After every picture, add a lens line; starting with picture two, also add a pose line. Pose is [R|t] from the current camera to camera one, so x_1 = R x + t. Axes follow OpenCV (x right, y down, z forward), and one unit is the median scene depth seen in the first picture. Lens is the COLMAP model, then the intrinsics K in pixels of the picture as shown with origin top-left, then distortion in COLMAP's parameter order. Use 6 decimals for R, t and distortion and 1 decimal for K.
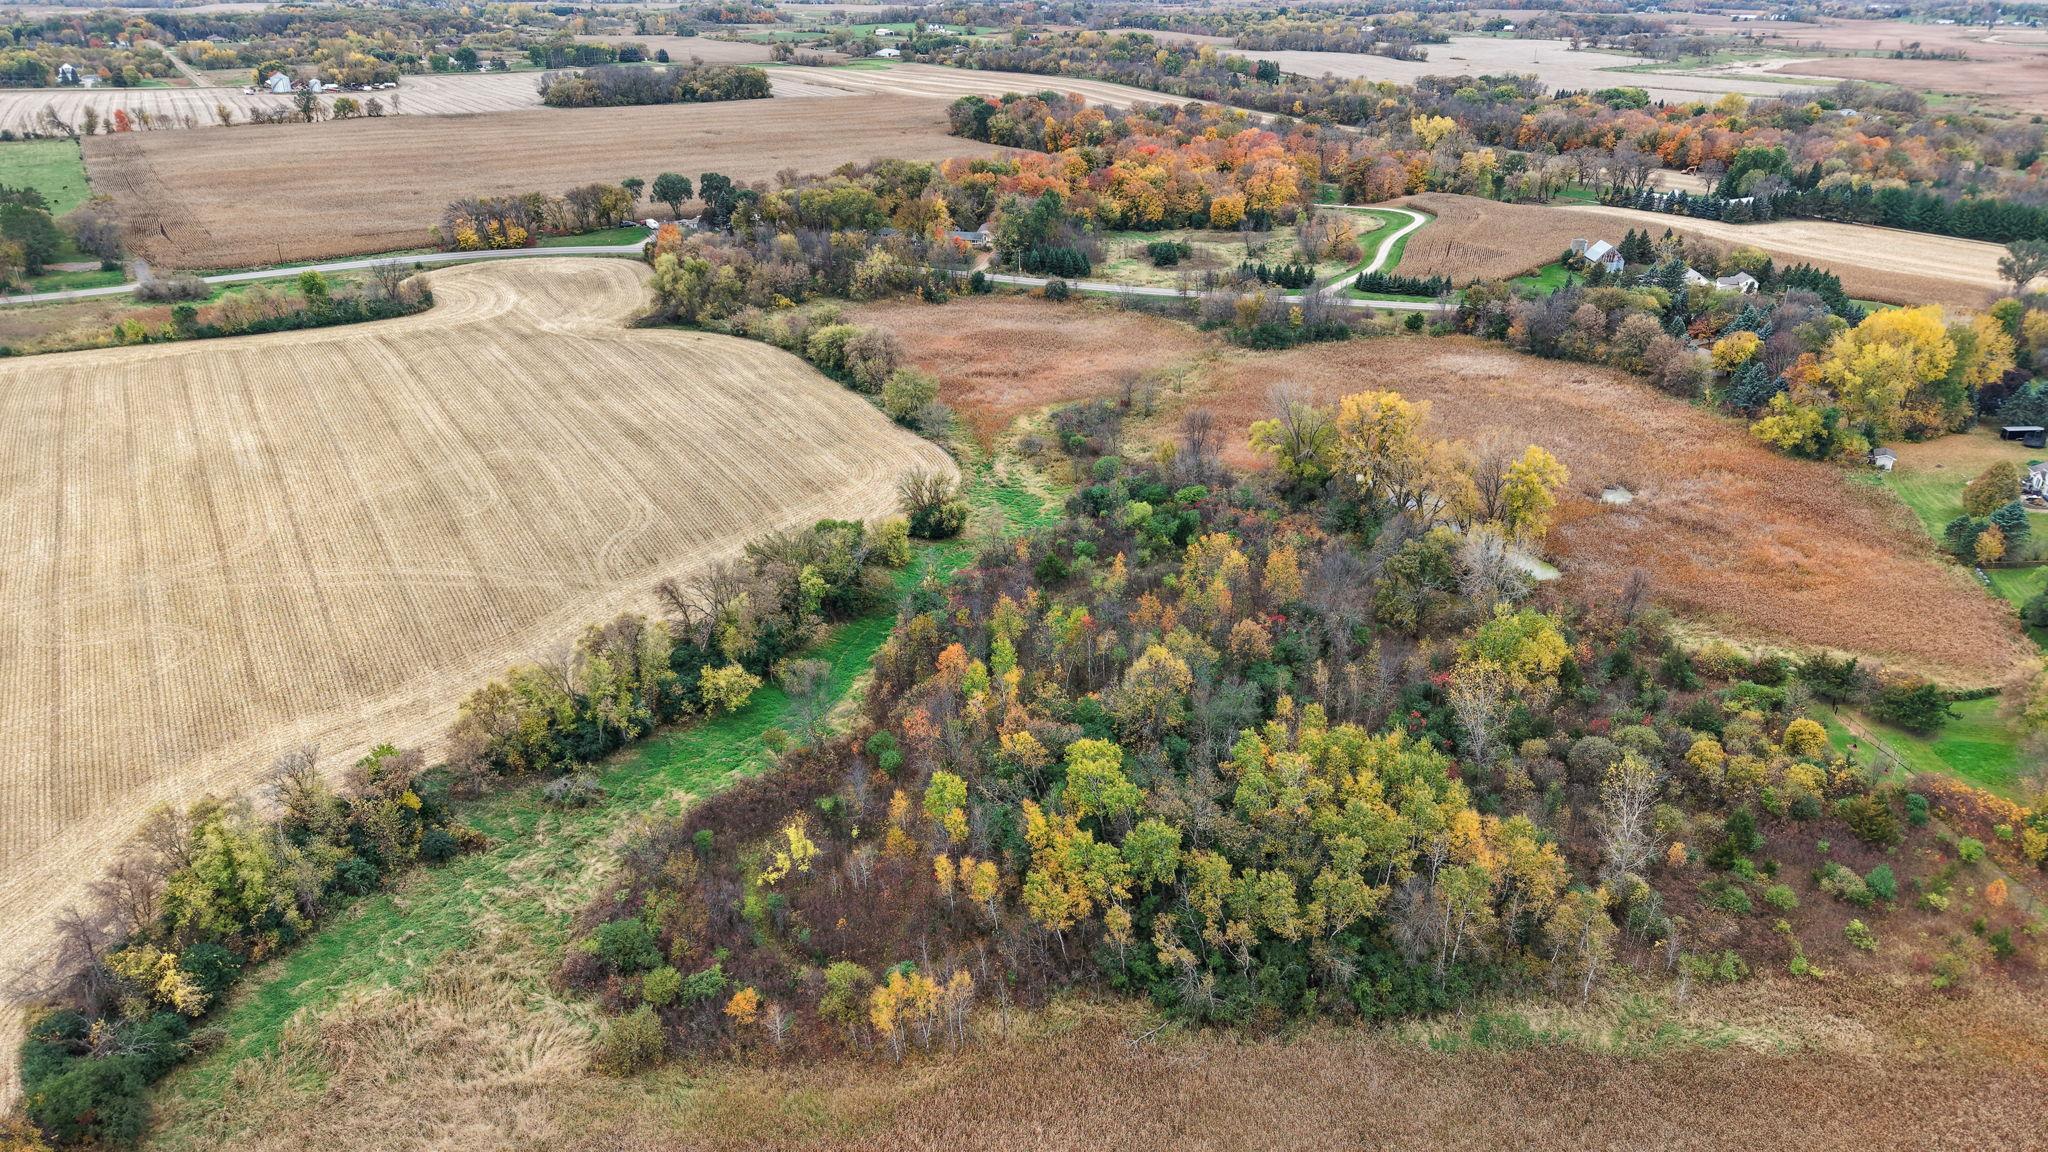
lens RADIAL K [[1375.1, 0, 1028.0], [0, 1375.1, 577.3], [0, 0, 1]] dist [0.017615, -0.019023]
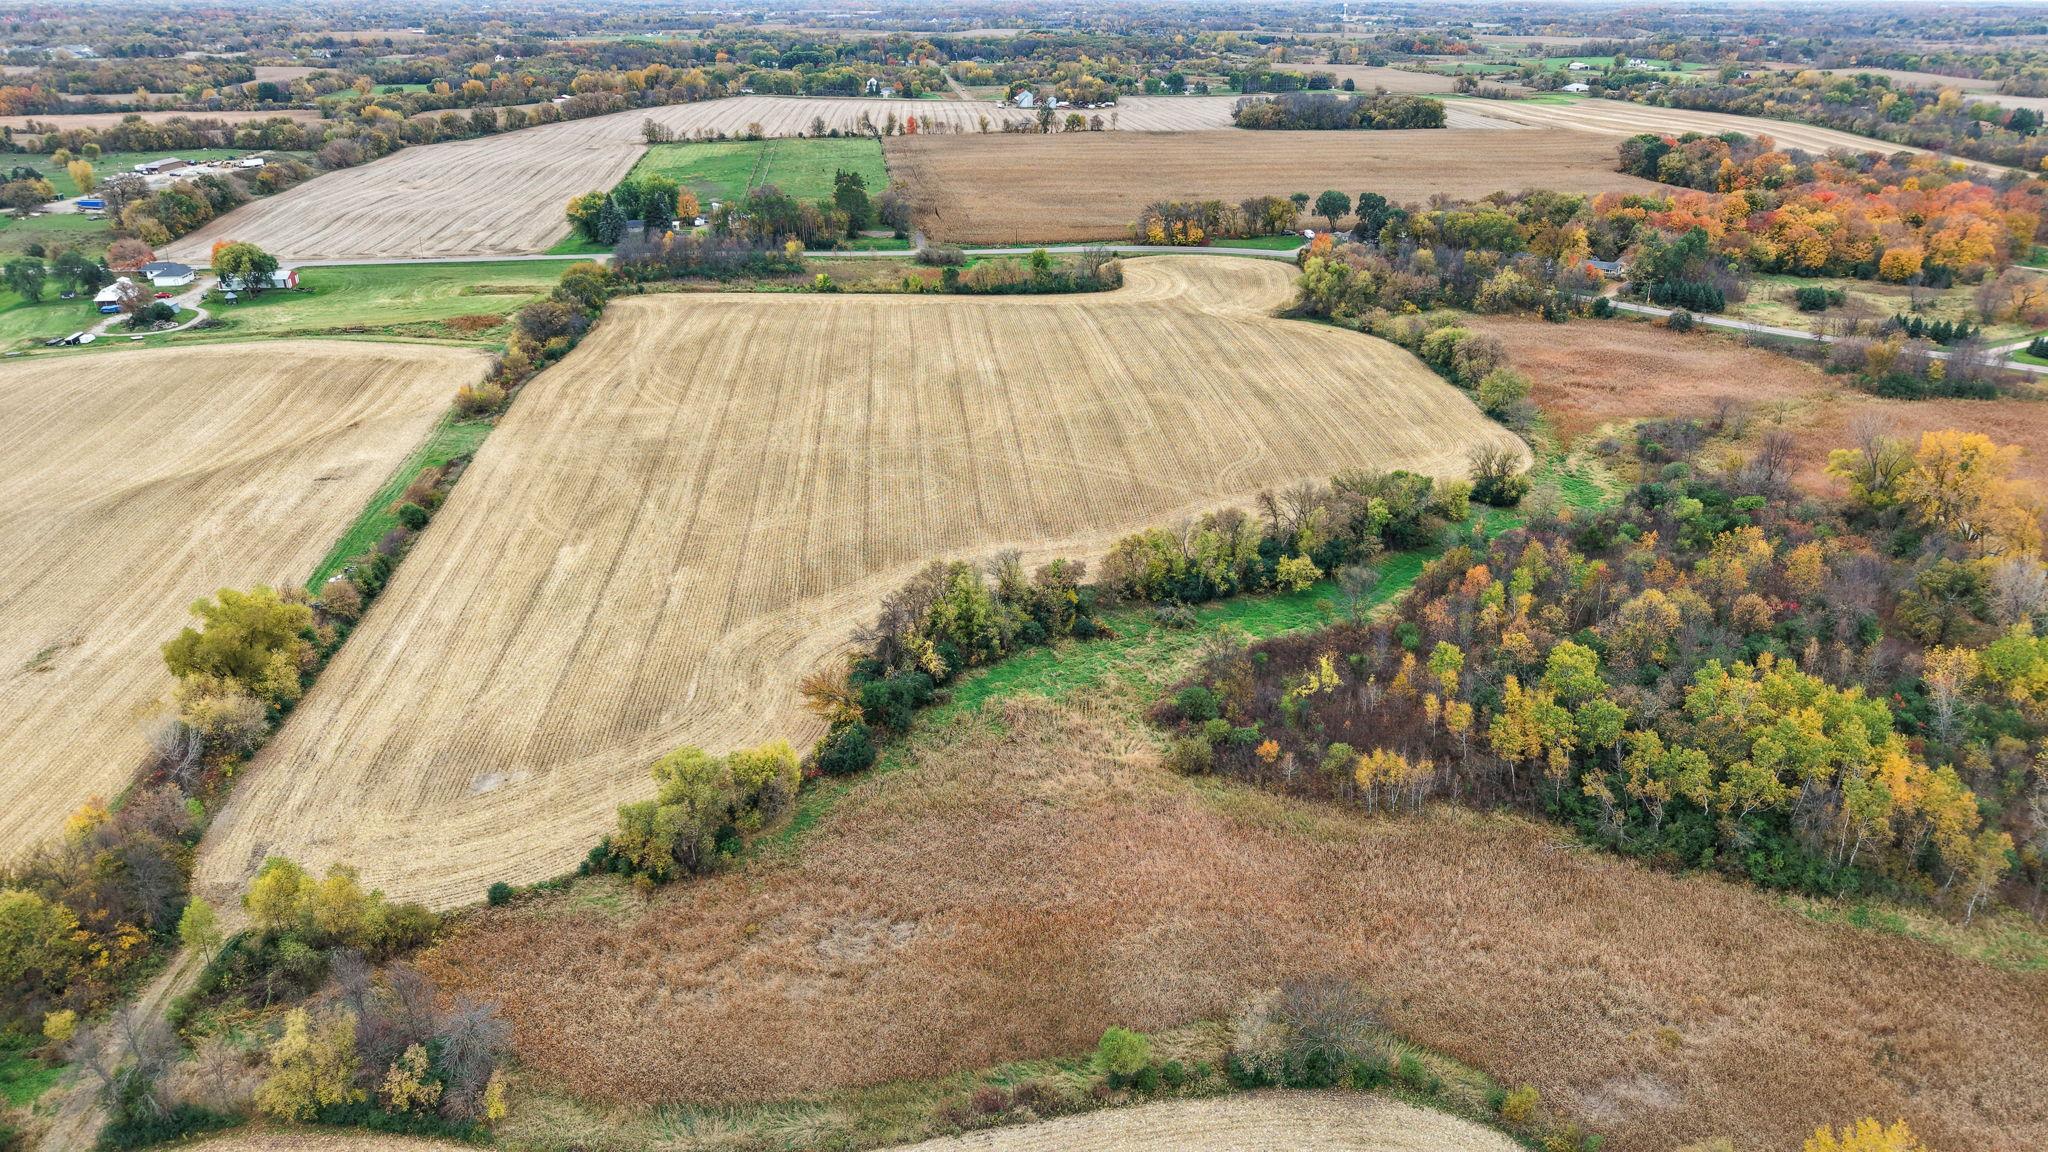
lens RADIAL K [[1375.1, 0, 1028.0], [0, 1375.1, 577.3], [0, 0, 1]] dist [0.017615, -0.019023]
pose [[0.895731, 0.174950, -0.408728, 0.031718], [-0.182058, 0.983046, 0.021797, 0.037606], [0.405612, 0.054888, 0.912396, -0.109548]]
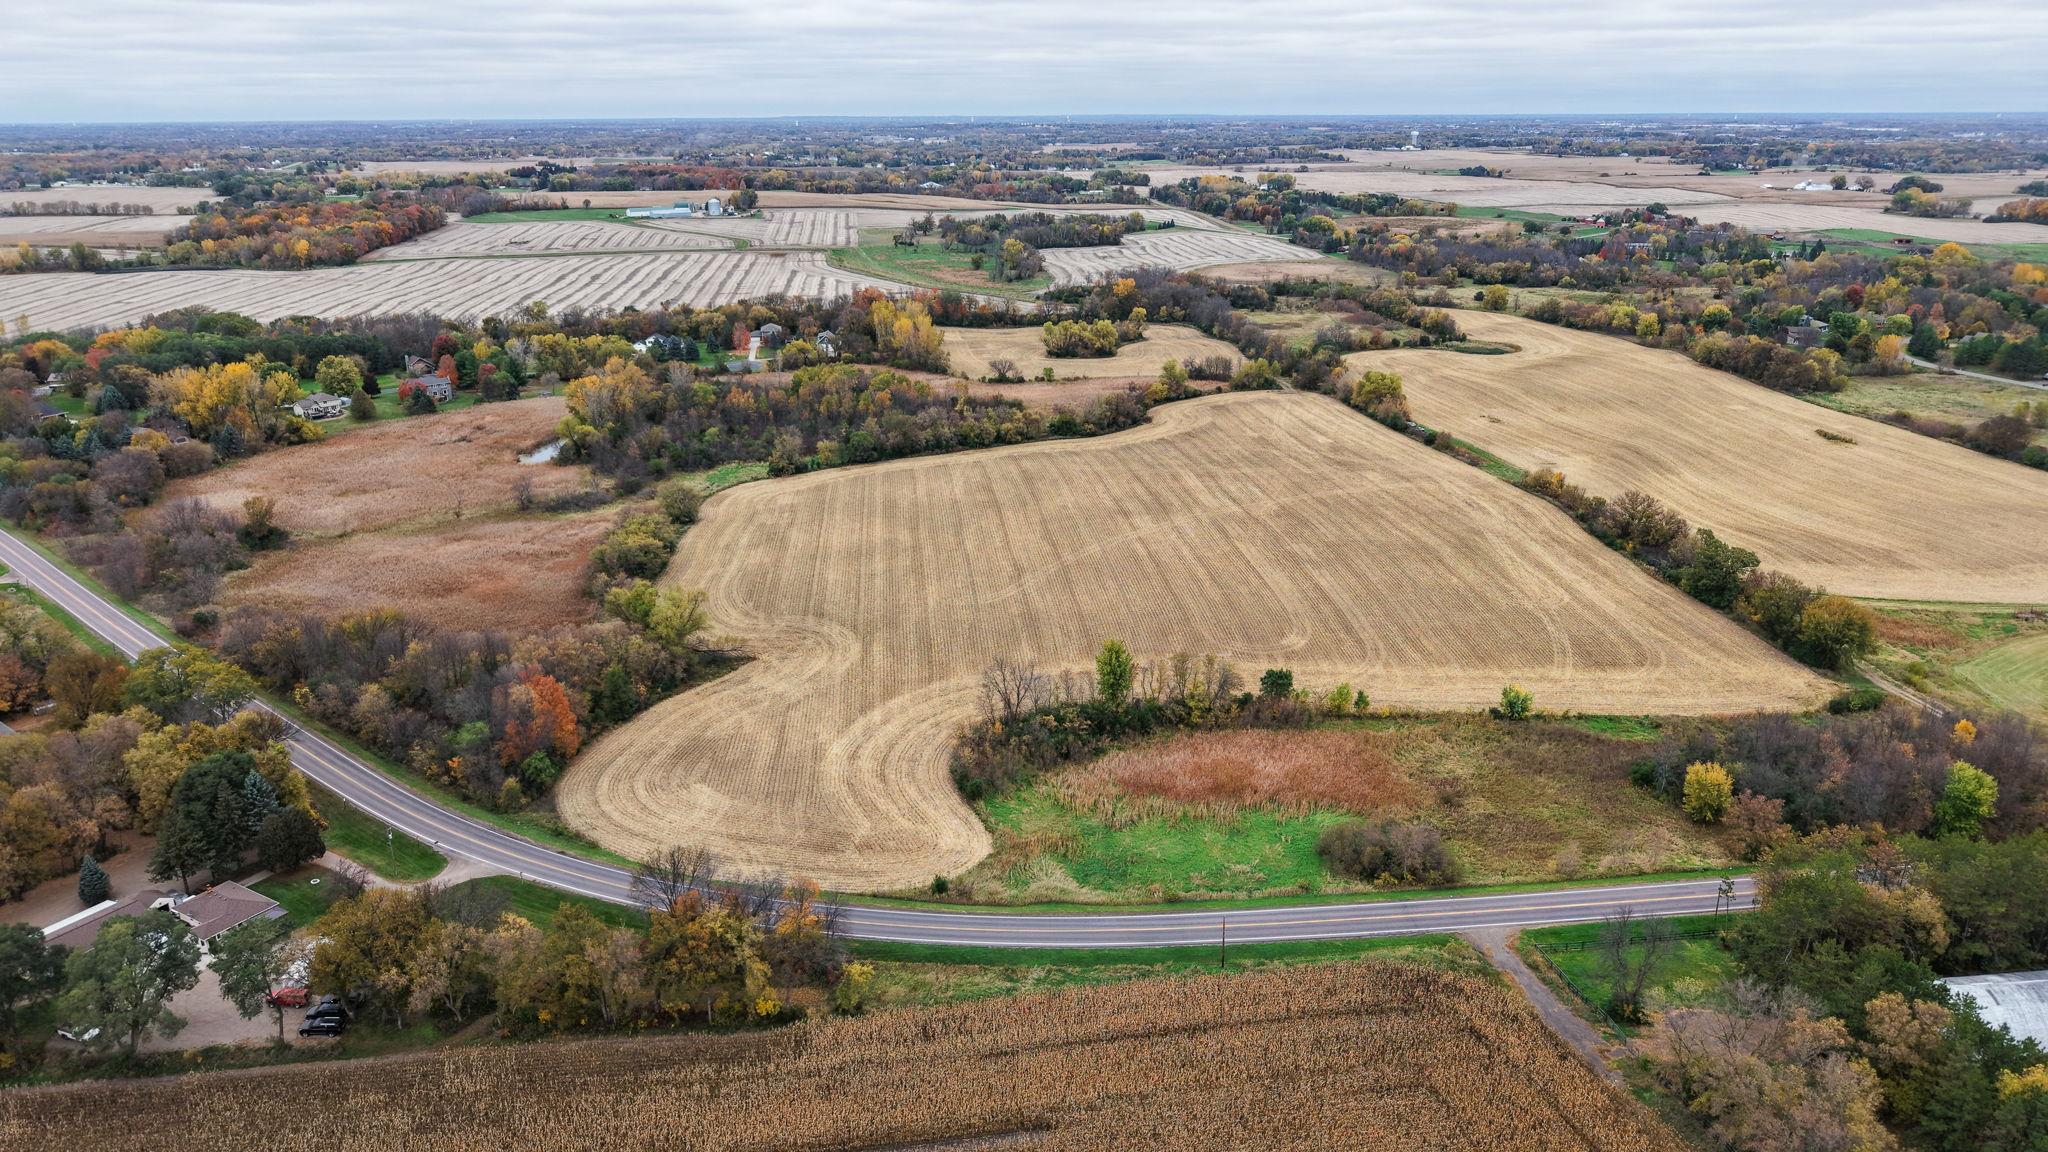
lens RADIAL K [[1391.3, 0, 1028.2], [0, 1391.3, 579.9], [0, 0, 1]] dist [0.032852, -0.046507]
pose [[-0.898459, -0.136524, 0.417292, -0.560458], [0.183185, 0.747191, 0.638865, -0.512327], [-0.399017, 0.650436, -0.646311, 1.055953]]
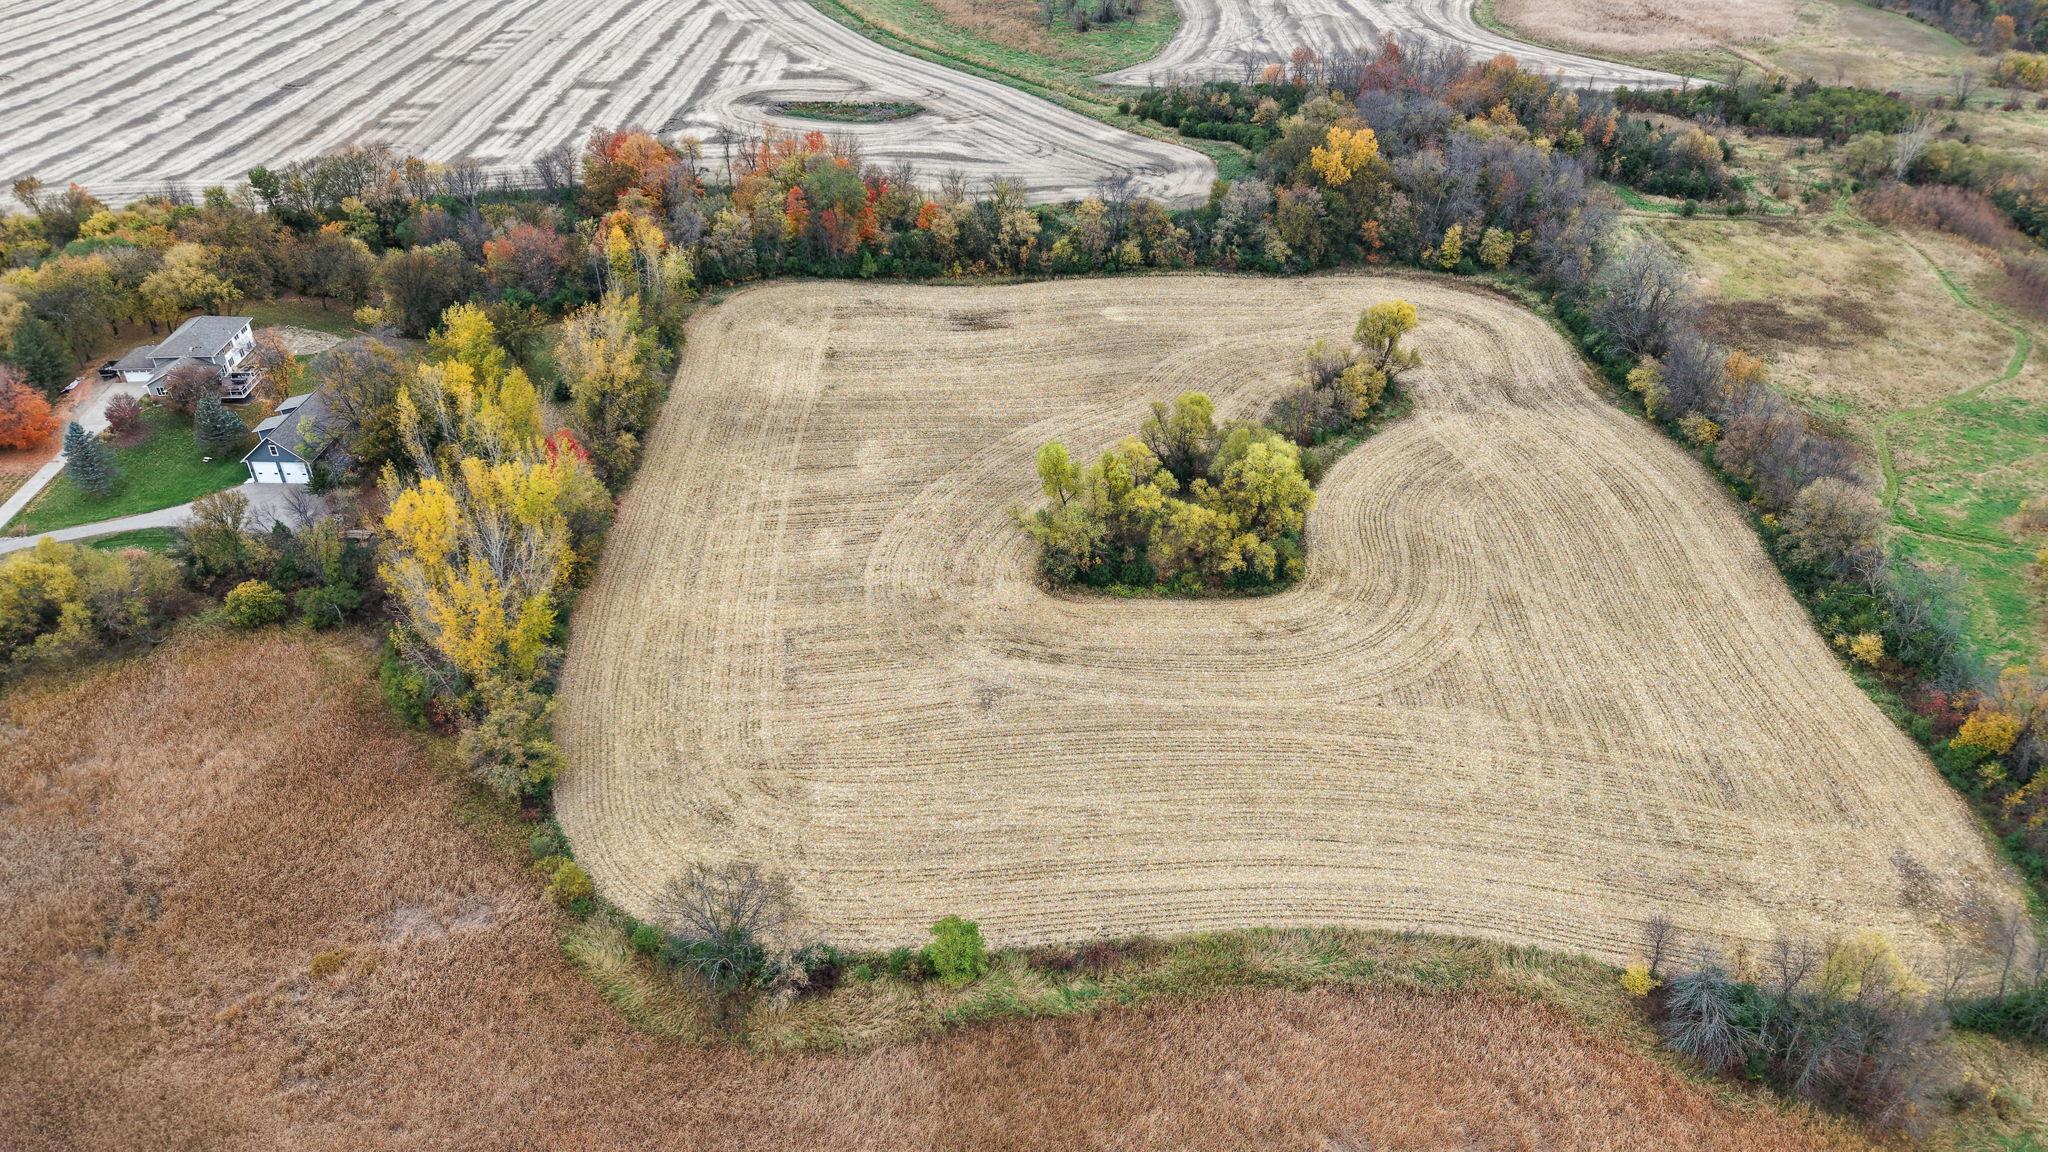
lens RADIAL K [[1391.3, 0, 1028.2], [0, 1391.3, 579.9], [0, 0, 1]] dist [0.032852, -0.046507]
pose [[-0.841887, -0.299875, 0.448665, -0.146525], [0.215676, 0.575142, 0.789110, -0.097141], [-0.494681, 0.761108, -0.419529, 0.195433]]
